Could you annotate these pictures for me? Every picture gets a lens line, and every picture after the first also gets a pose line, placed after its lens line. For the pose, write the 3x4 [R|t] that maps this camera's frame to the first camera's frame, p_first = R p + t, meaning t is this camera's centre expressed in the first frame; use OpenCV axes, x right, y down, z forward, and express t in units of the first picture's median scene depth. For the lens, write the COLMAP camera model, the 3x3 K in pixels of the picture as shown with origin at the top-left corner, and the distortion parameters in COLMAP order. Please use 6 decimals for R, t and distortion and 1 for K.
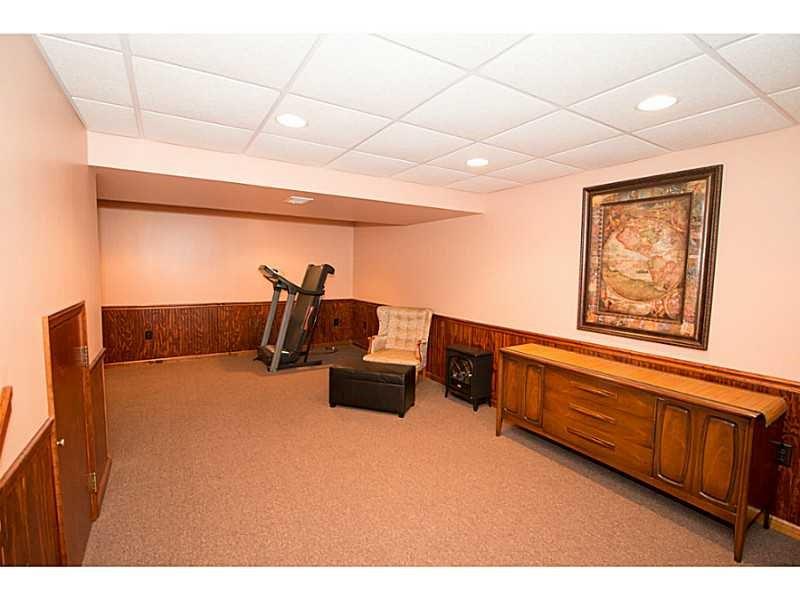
lens RADIAL K [[370.0, 0, 398.9], [0, 370.0, 300.4], [0, 0, 1]] dist [-0.020216, -0.002640]
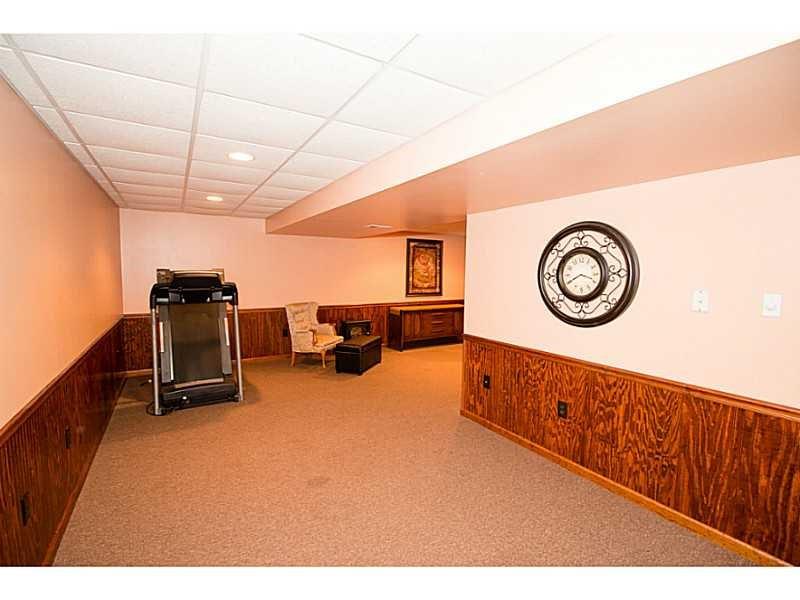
lens RADIAL K [[370.0, 0, 399.7], [0, 370.0, 302.2], [0, 0, 1]] dist [-0.020216, -0.002640]
pose [[0.000260, -0.113343, 0.993556, -2.154196], [0.075015, 0.990759, 0.113004, -0.184314], [-0.997182, 0.074502, 0.008760, 1.160231]]
